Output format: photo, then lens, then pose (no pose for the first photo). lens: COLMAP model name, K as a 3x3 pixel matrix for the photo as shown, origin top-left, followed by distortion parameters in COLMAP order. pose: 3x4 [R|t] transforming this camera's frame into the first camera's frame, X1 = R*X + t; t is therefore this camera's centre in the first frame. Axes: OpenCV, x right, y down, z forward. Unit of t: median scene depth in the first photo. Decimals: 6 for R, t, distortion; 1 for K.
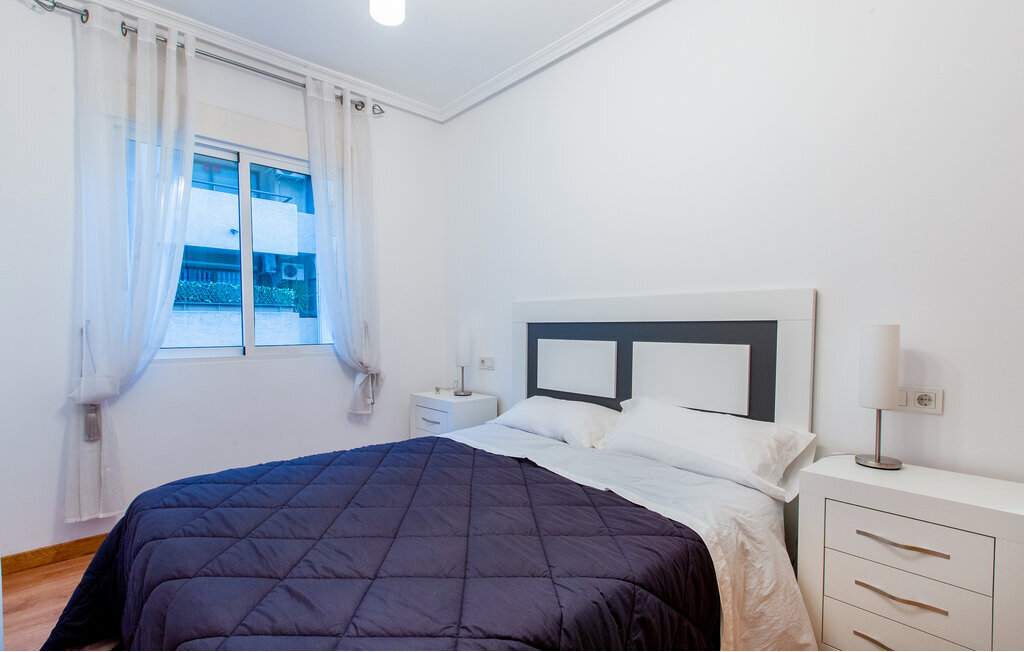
lens RADIAL K [[480.0, 0, 476.5], [0, 480.0, 348.8], [0, 0, 1]] dist [0.003212, 0.000326]
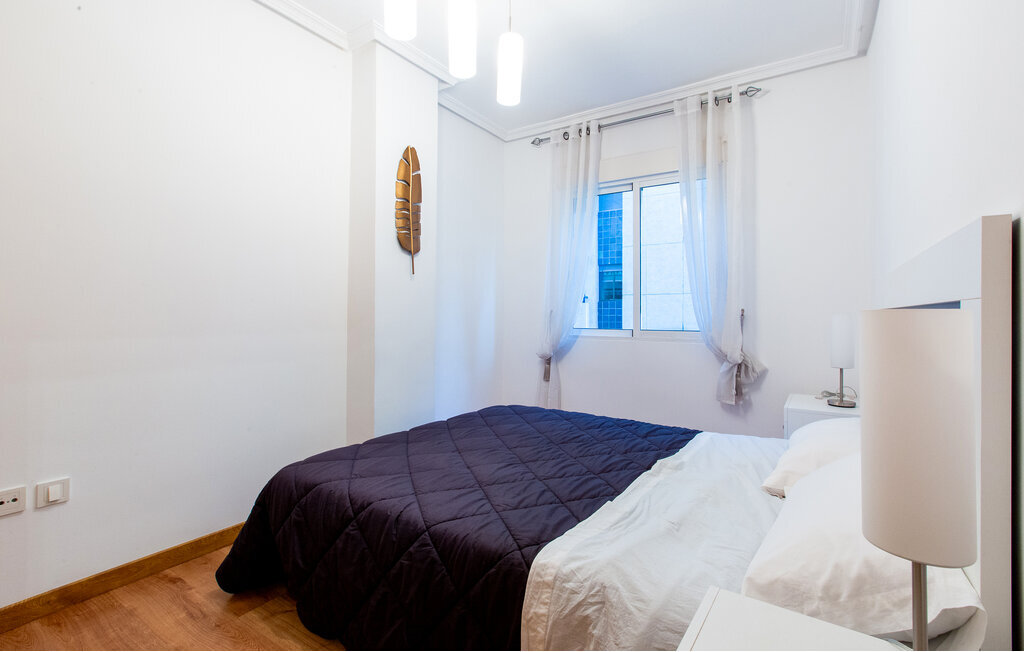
lens RADIAL K [[453.4, 0, 514.5], [0, 453.4, 307.5], [0, 0, 1]] dist [0.000915, 0.000084]
pose [[0.287343, -0.011644, -0.957757, 0.568120], [-0.044244, 0.998697, -0.025415, -0.018506], [0.956805, 0.049678, 0.286454, 0.326799]]
